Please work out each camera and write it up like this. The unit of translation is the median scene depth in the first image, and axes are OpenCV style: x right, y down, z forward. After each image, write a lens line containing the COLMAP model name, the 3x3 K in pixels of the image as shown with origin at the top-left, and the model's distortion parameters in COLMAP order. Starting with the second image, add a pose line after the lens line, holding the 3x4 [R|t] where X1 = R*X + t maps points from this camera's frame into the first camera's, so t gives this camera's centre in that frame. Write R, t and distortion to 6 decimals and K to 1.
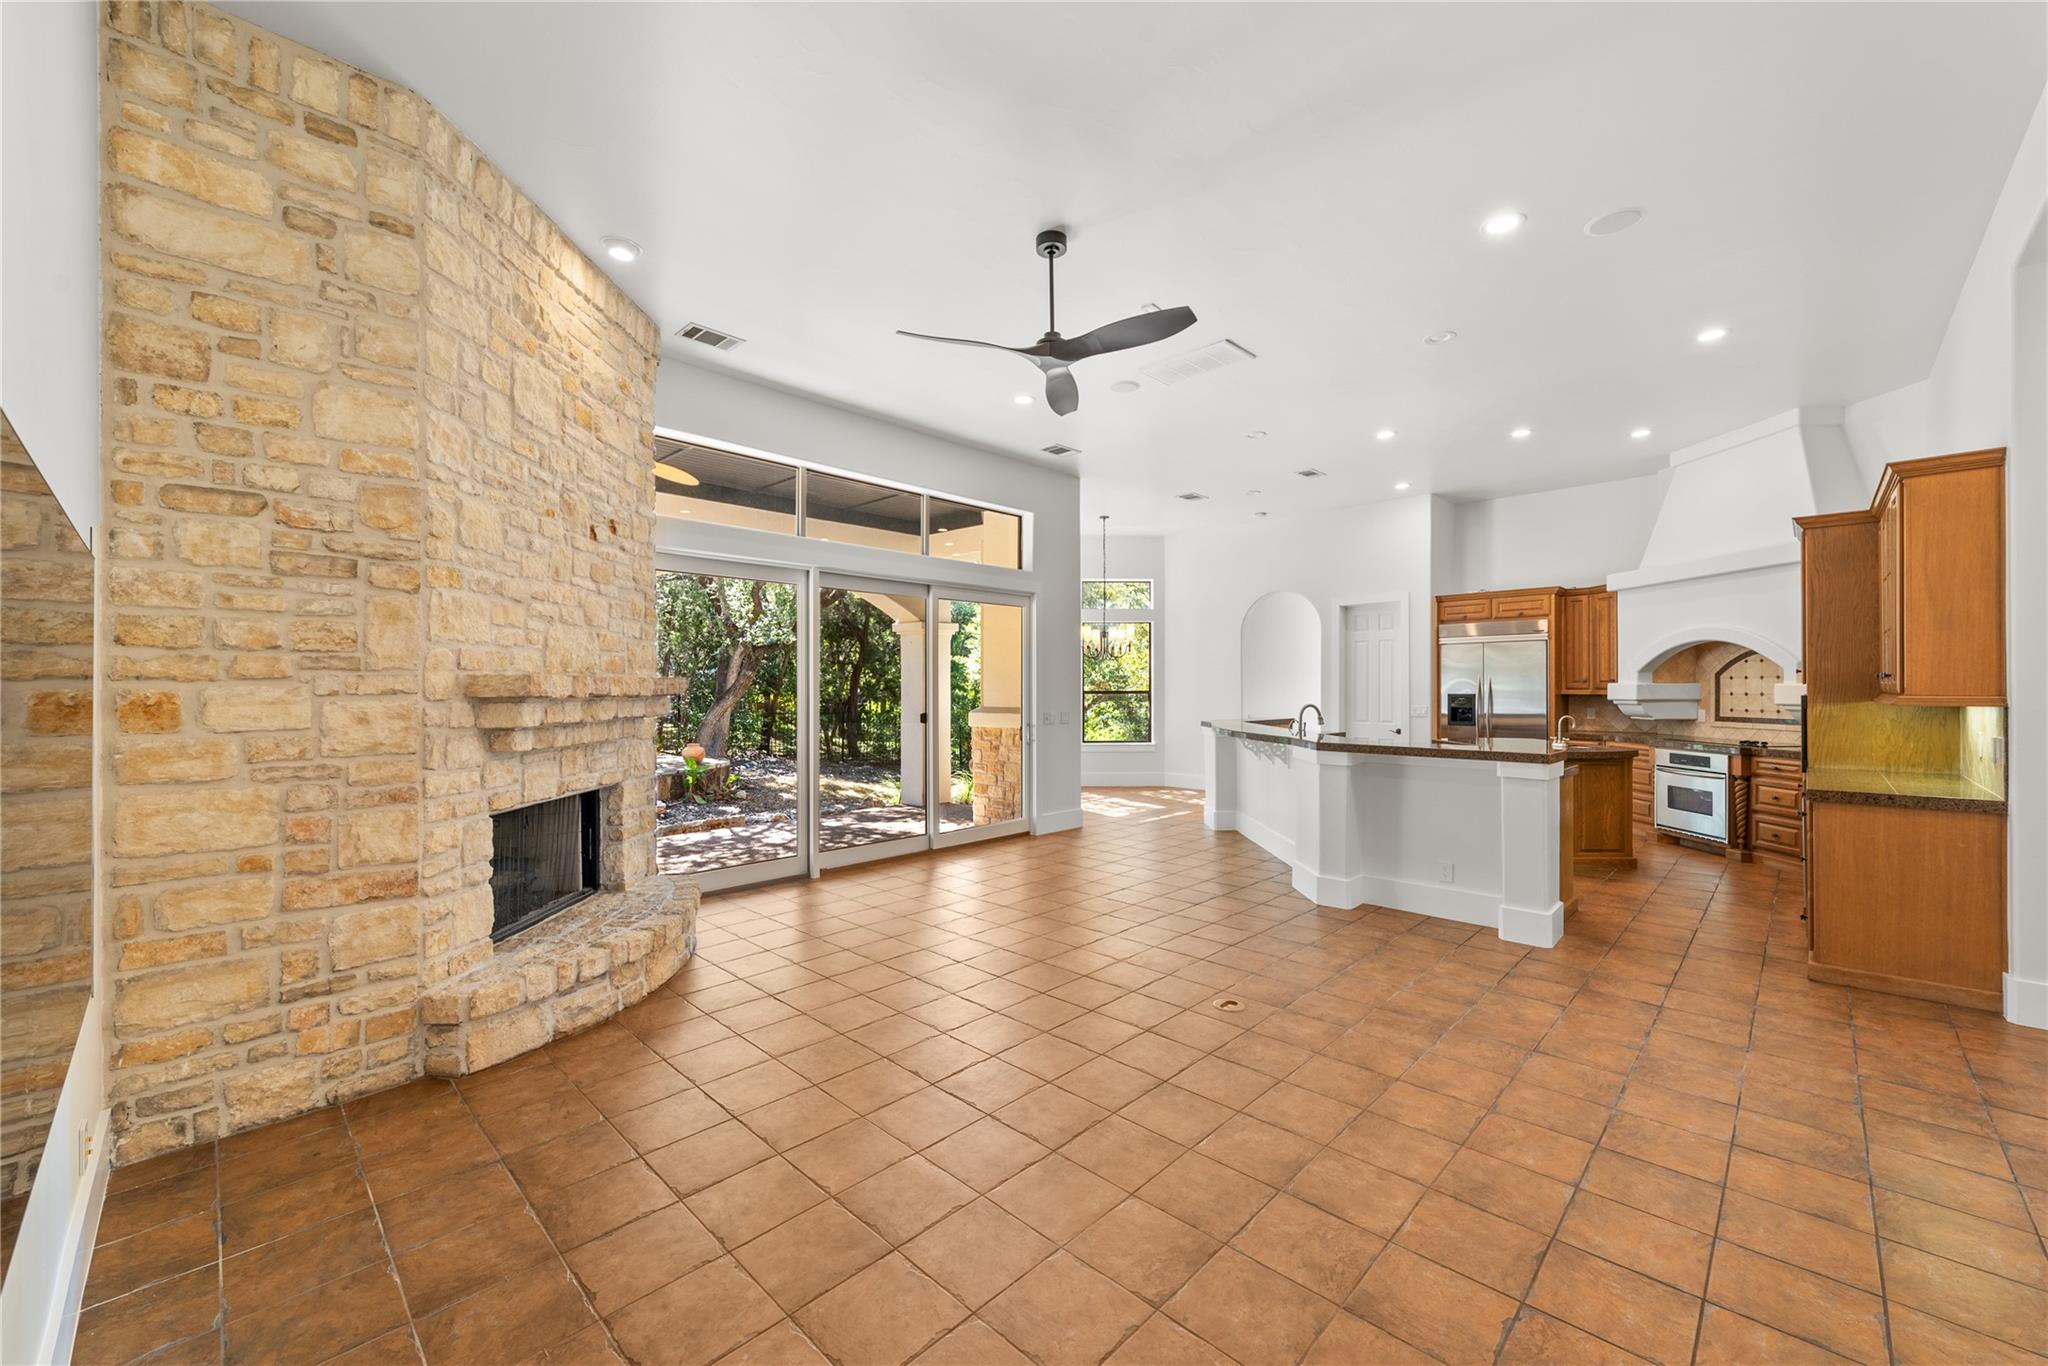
lens RADIAL K [[803.7, 0, 1024.2], [0, 803.7, 687.2], [0, 0, 1]] dist [0.008990, -0.002324]
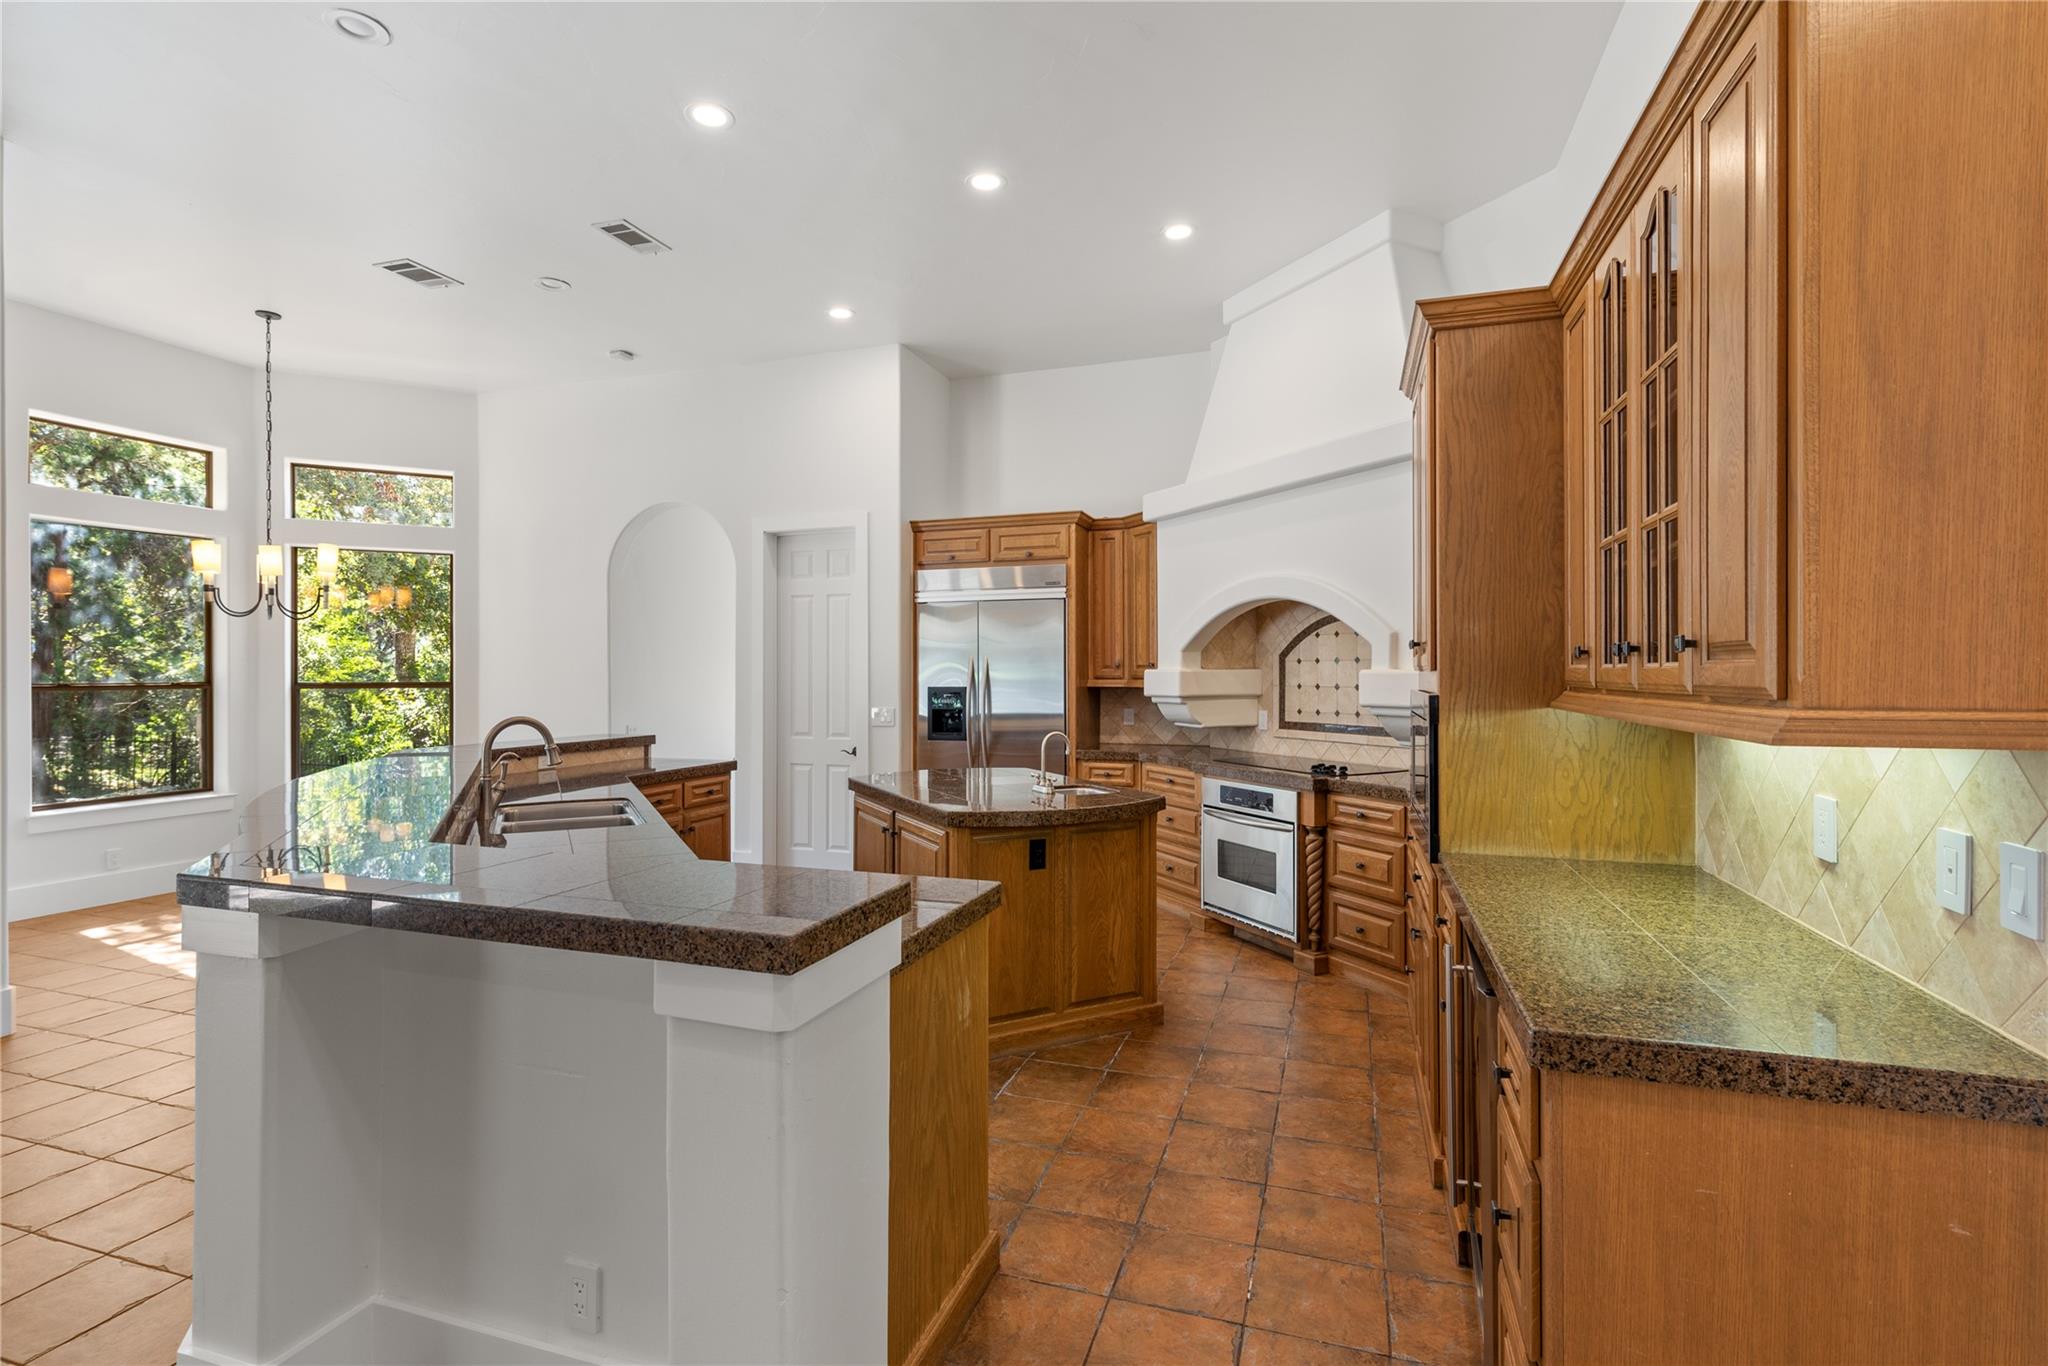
lens RADIAL K [[980.7, 0, 1020.7], [0, 980.7, 679.5], [0, 0, 1]] dist [0.002976, -0.000051]
pose [[0.899499, -0.000756, 0.436922, 0.342405], [-0.001298, 0.999989, 0.004404, -0.000306], [-0.436921, -0.004528, 0.899489, 0.403884]]
